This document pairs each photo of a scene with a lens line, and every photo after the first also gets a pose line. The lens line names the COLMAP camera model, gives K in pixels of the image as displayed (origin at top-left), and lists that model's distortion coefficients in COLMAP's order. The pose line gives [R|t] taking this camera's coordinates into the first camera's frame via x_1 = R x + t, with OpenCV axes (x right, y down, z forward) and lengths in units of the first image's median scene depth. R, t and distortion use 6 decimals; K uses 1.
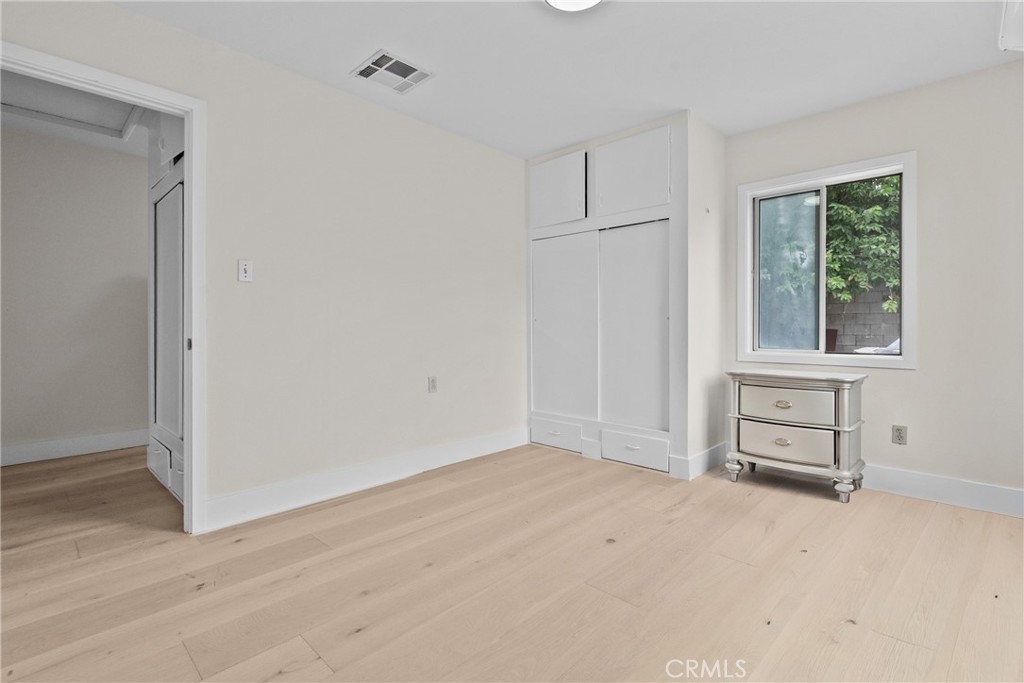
lens RADIAL K [[466.4, 0, 508.6], [0, 466.4, 342.4], [0, 0, 1]] dist [0.000522, 0.000708]
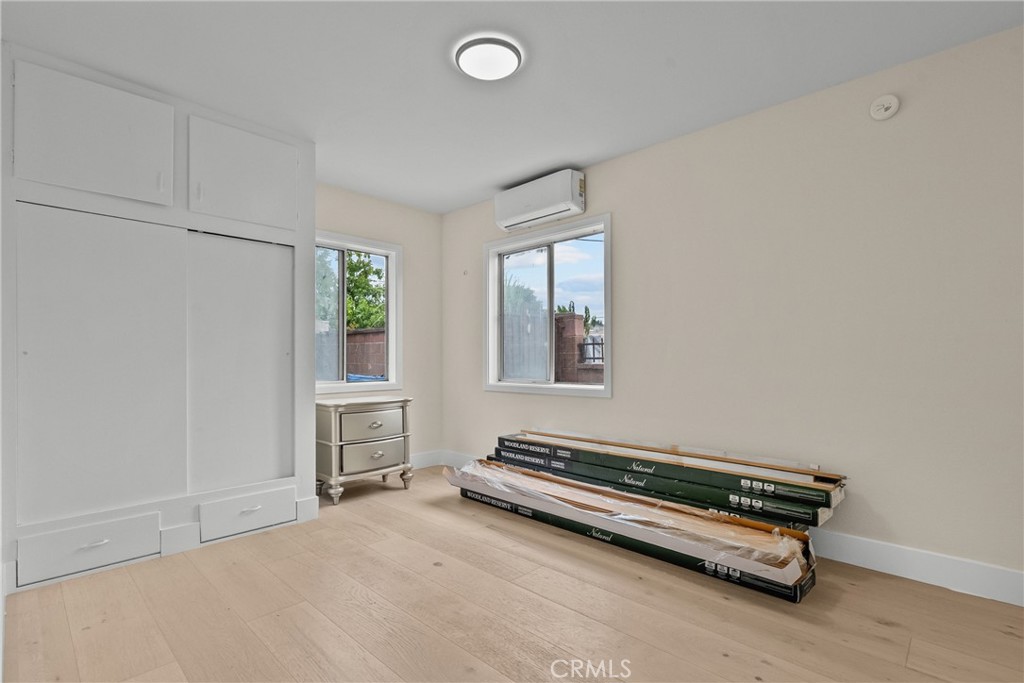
lens RADIAL K [[469.7, 0, 514.9], [0, 469.7, 352.7], [0, 0, 1]] dist [-0.000379, 0.000659]
pose [[-0.017740, 0.008292, 0.999808, -0.627652], [0.021915, 0.999729, -0.007903, -0.038539], [-0.999602, 0.021770, -0.017917, 0.592155]]
